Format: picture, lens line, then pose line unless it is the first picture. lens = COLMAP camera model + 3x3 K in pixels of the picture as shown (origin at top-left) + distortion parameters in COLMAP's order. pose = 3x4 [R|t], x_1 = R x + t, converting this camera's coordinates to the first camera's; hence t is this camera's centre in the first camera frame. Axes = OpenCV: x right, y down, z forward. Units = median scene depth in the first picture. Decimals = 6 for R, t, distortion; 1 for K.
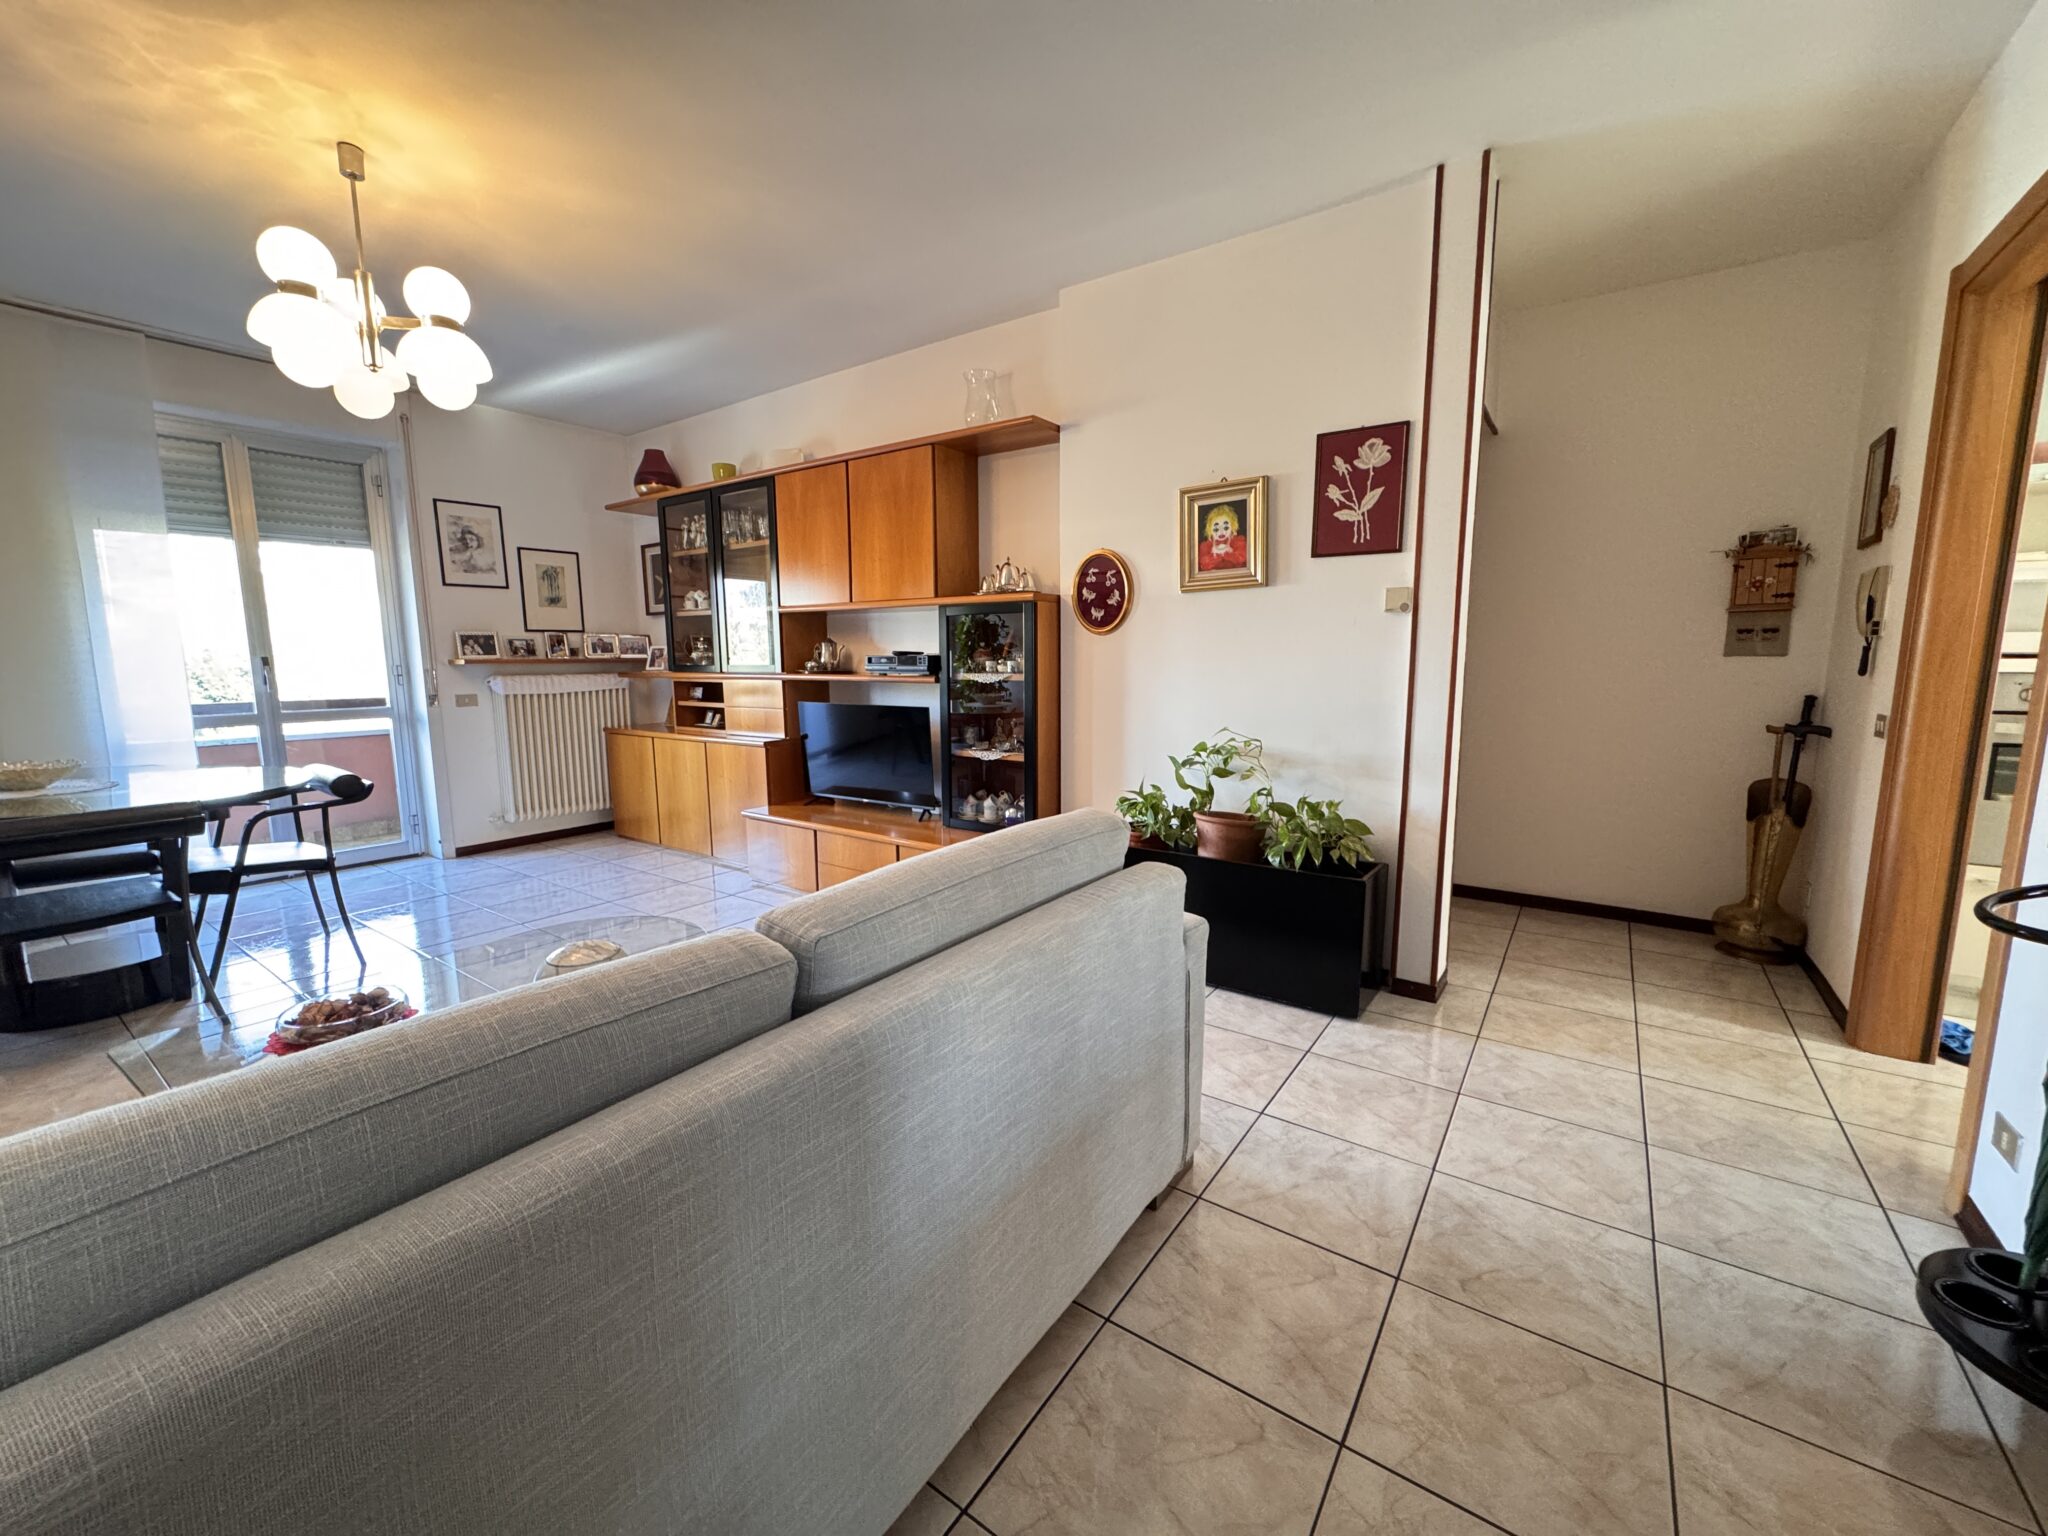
lens RADIAL K [[821.7, 0, 1008.5], [0, 821.7, 760.7], [0, 0, 1]] dist [0.013037, 0.000211]
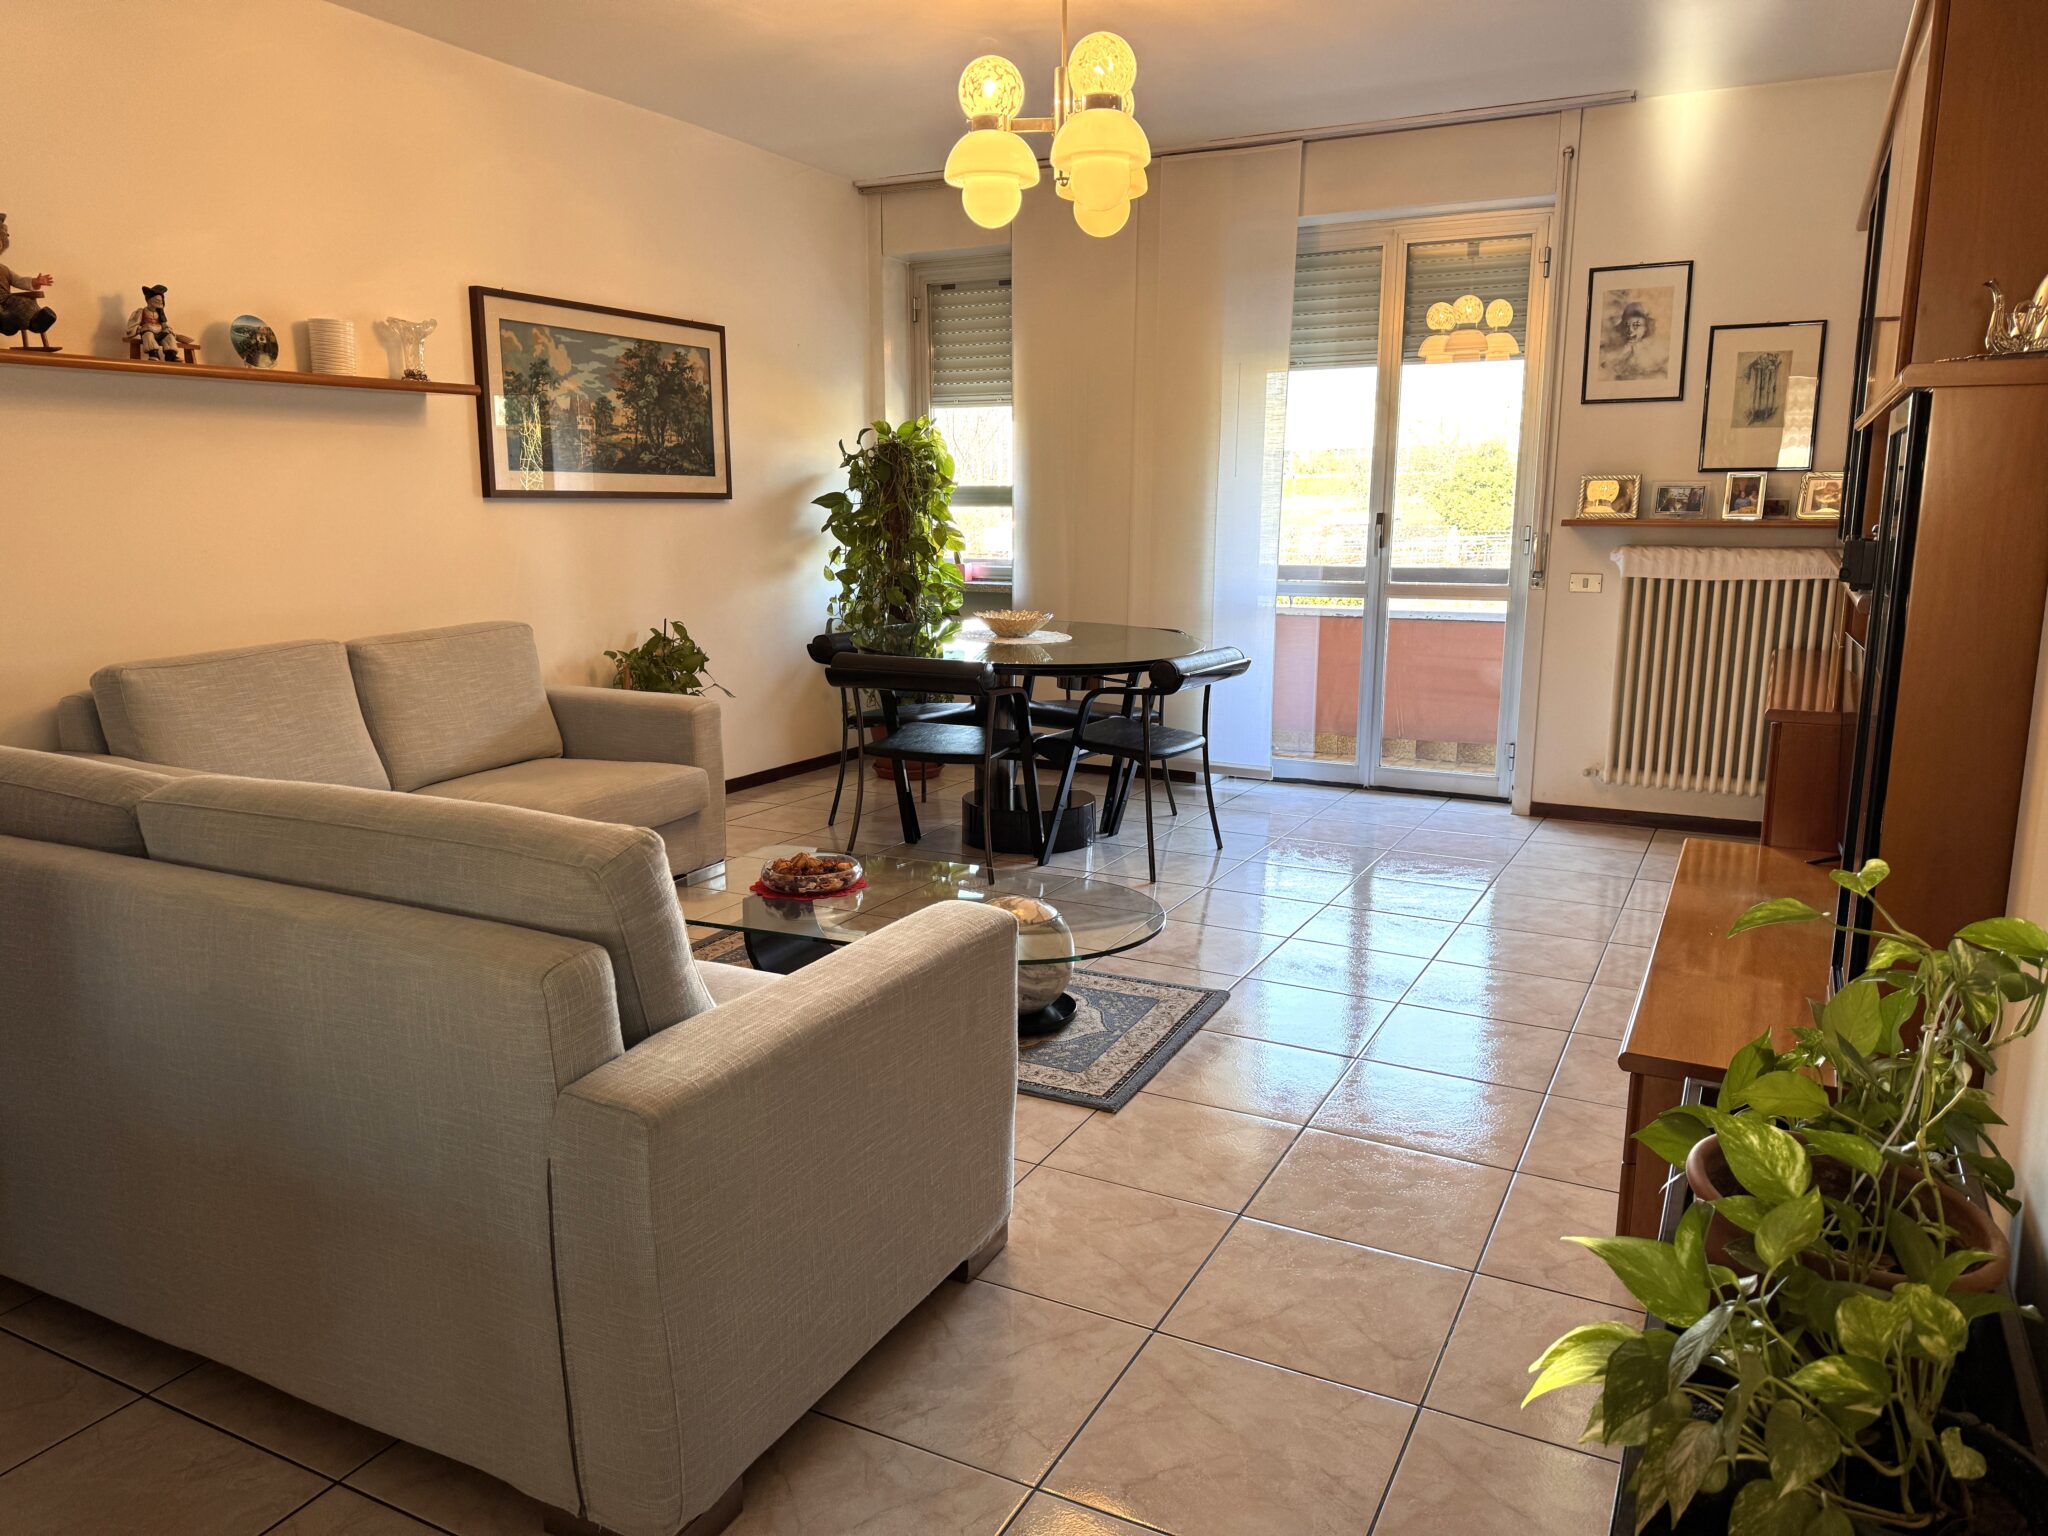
lens RADIAL K [[1449.3, 0, 1006.3], [0, 1449.3, 755.7], [0, 0, 1]] dist [0.060449, -0.036829]
pose [[0.164672, 0.179169, -0.969939, 0.439717], [-0.133433, 0.978370, 0.158073, -0.068589], [0.977281, 0.103391, 0.185017, 0.405178]]
